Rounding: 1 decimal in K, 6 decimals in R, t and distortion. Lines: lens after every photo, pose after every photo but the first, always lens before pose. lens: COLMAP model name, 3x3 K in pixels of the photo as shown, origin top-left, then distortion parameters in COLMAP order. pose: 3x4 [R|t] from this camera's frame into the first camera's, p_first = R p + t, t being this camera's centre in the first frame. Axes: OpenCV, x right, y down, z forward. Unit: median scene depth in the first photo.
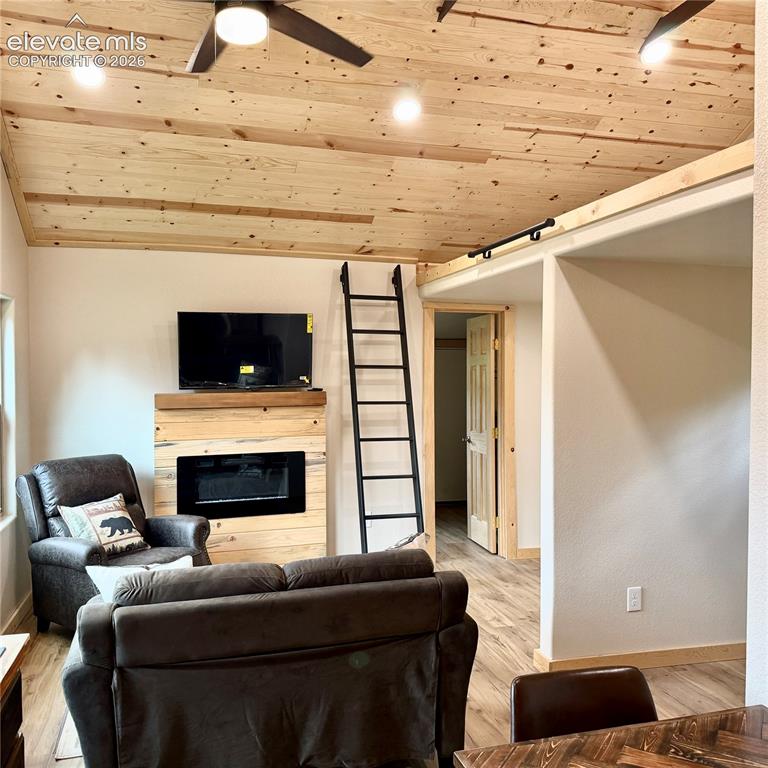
lens RADIAL K [[708.4, 0, 390.4], [0, 708.4, 386.7], [0, 0, 1]] dist [0.020805, 0.000000]
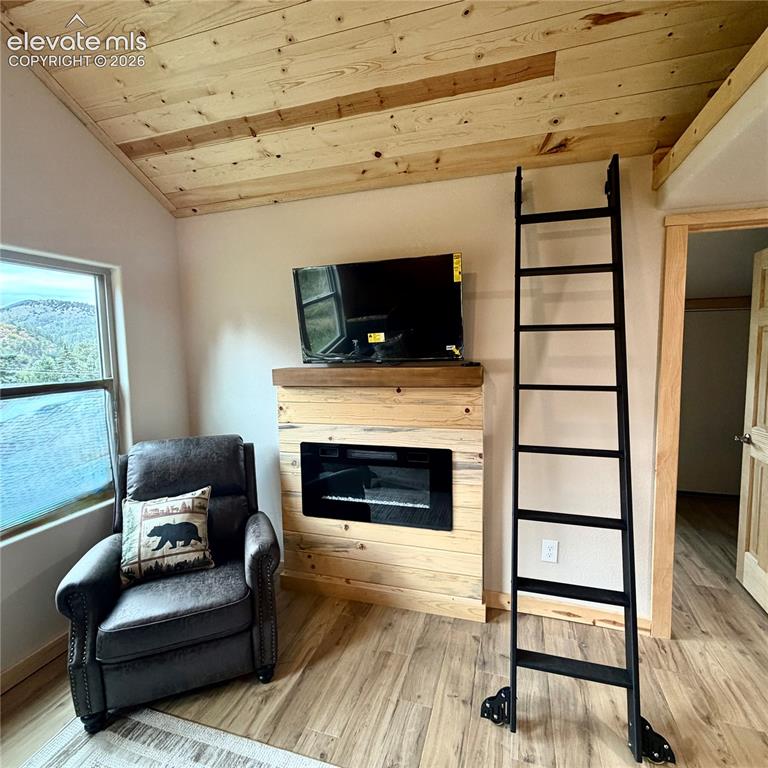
lens RADIAL K [[406.0, 0, 379.7], [0, 406.0, 383.3], [0, 0, 1]] dist [-0.001688, -0.000161]
pose [[0.823305, 0.037244, -0.566376, 0.051386], [0.003027, 0.997543, 0.069998, -0.005701], [0.567591, -0.059344, 0.821169, 0.632167]]
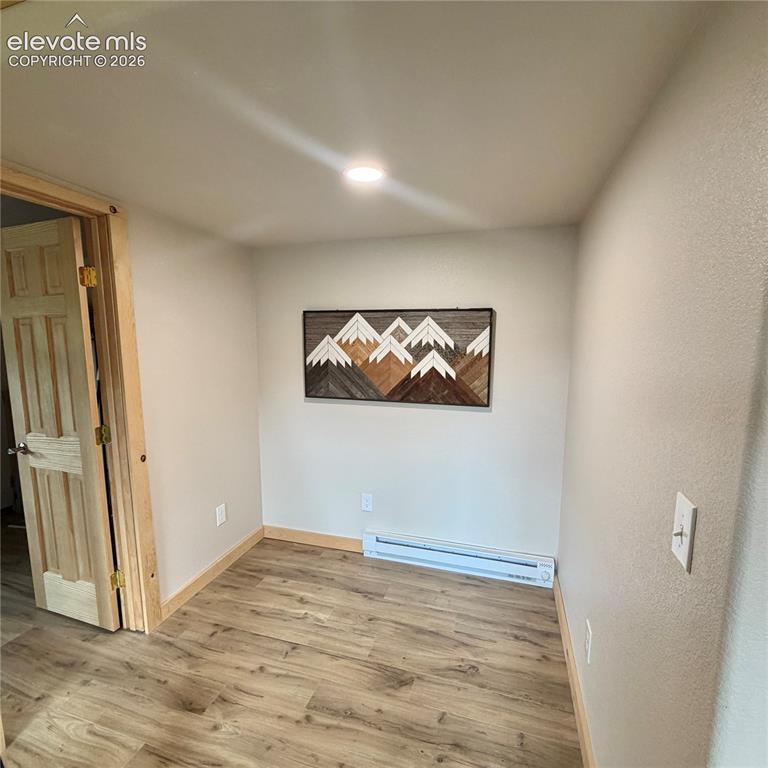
lens RADIAL K [[406.0, 0, 381.4], [0, 406.0, 384.7], [0, 0, 1]] dist [-0.001688, -0.000161]
pose [[0.551304, -0.100919, 0.828178, 0.006049], [0.025462, 0.994230, 0.104204, -0.004174], [-0.833916, -0.036361, 0.550693, 0.737192]]
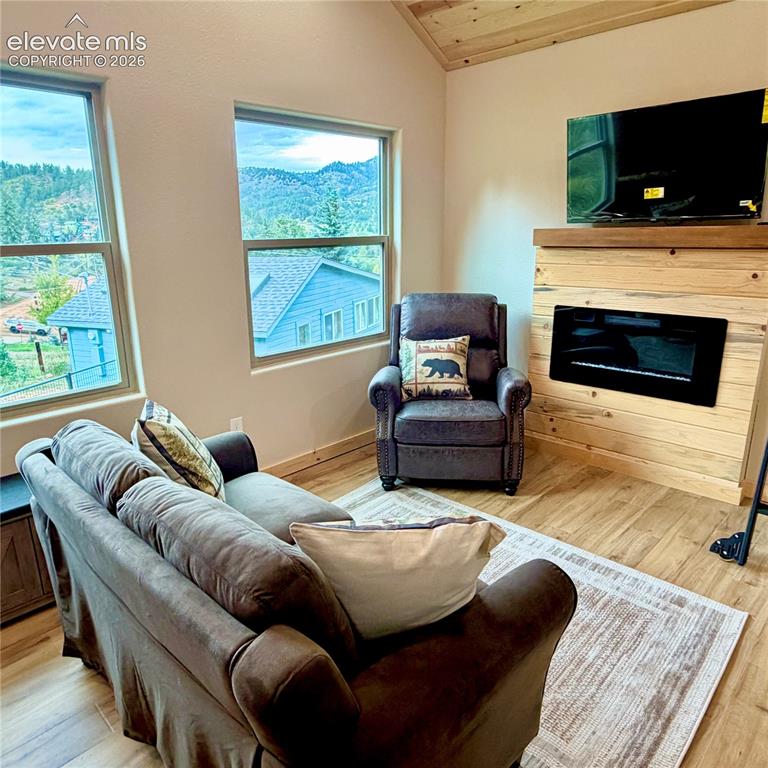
lens RADIAL K [[555.5, 0, 380.3], [0, 555.5, 379.9], [0, 0, 1]] dist [-0.002043, 0.001497]
pose [[0.489067, 0.226132, -0.842424, 0.172013], [-0.013281, 0.967628, 0.252030, 0.019902], [0.872145, -0.112071, 0.476238, 0.472230]]
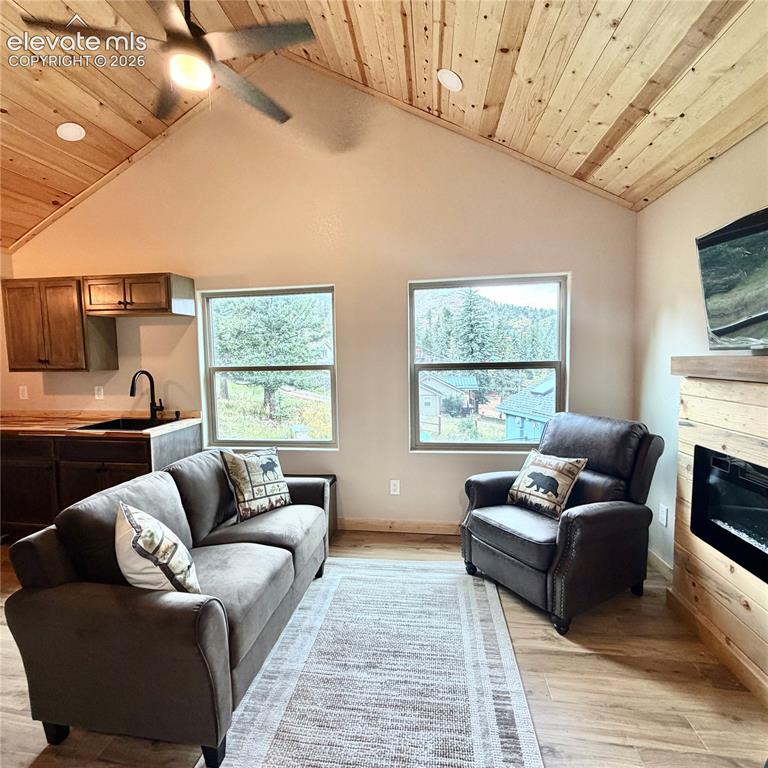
lens RADIAL K [[406.0, 0, 379.8], [0, 406.0, 383.5], [0, 0, 1]] dist [-0.001688, -0.000161]
pose [[-0.415714, 0.074495, -0.906439, 0.192341], [-0.003830, 0.996488, 0.083652, 0.004358], [0.909487, 0.038247, -0.413969, 0.846025]]
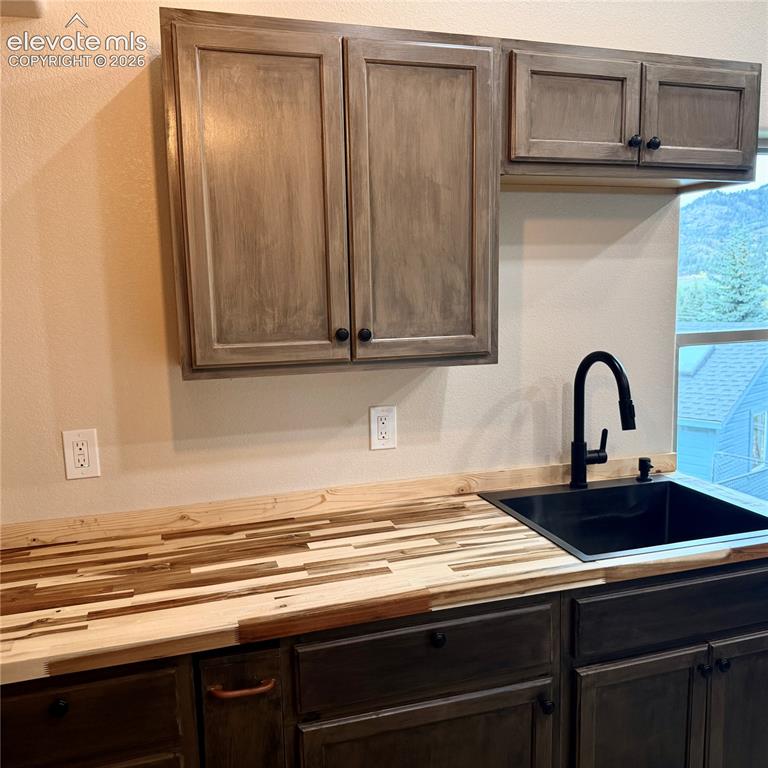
lens RADIAL K [[708.4, 0, 384.9], [0, 708.4, 391.5], [0, 0, 1]] dist [0.020805, 0.000000]
pose [[0.013982, 0.140023, -0.990049, 0.144746], [0.007392, 0.990105, 0.140136, 0.006065], [0.999875, -0.009278, 0.012809, 0.115263]]
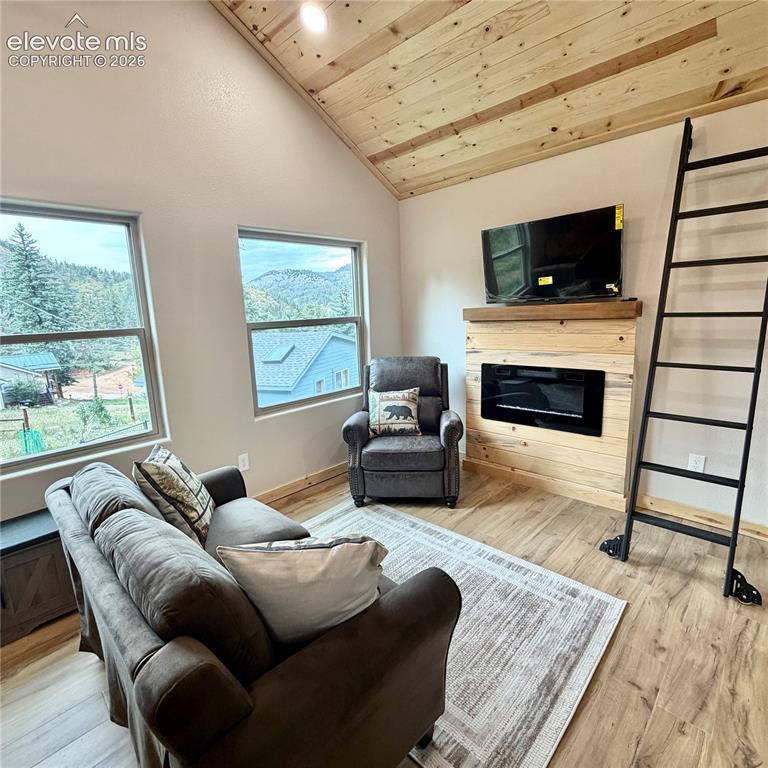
lens RADIAL K [[406.0, 0, 380.0], [0, 406.0, 383.0], [0, 0, 1]] dist [-0.001688, -0.000161]
pose [[0.487129, 0.138731, -0.862241, 0.184912], [0.014773, 0.985852, 0.166966, 0.017436], [0.873205, -0.094072, 0.478188, 0.518064]]
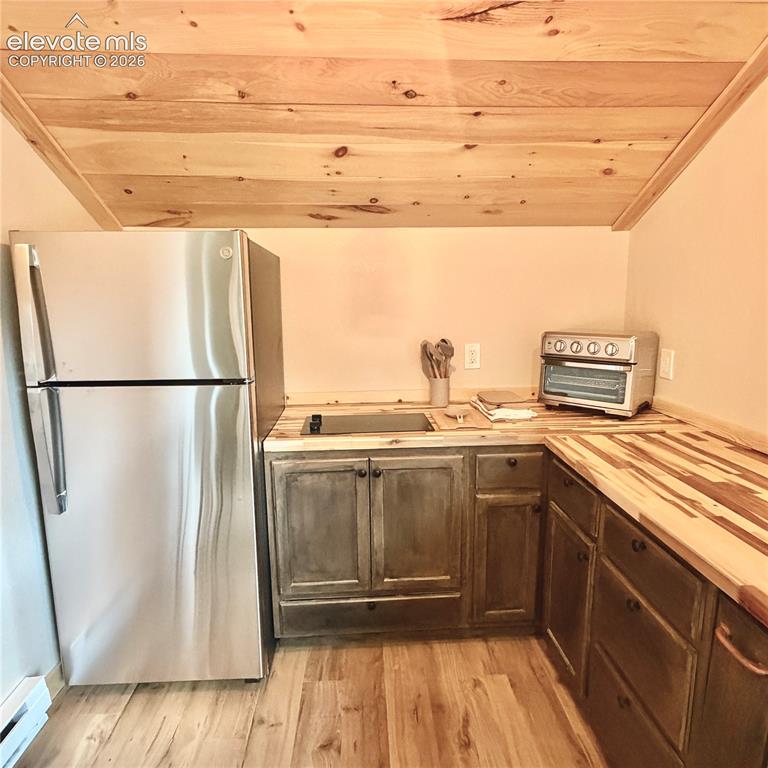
lens RADIAL K [[488.7, 0, 382.4], [0, 488.7, 386.5], [0, 0, 1]] dist [-0.004832, 0.003409]
pose [[-0.970185, -0.030798, 0.240402, -0.012296], [0.020037, 0.978306, 0.206193, 0.018370], [-0.241537, 0.204863, -0.948520, 0.242431]]
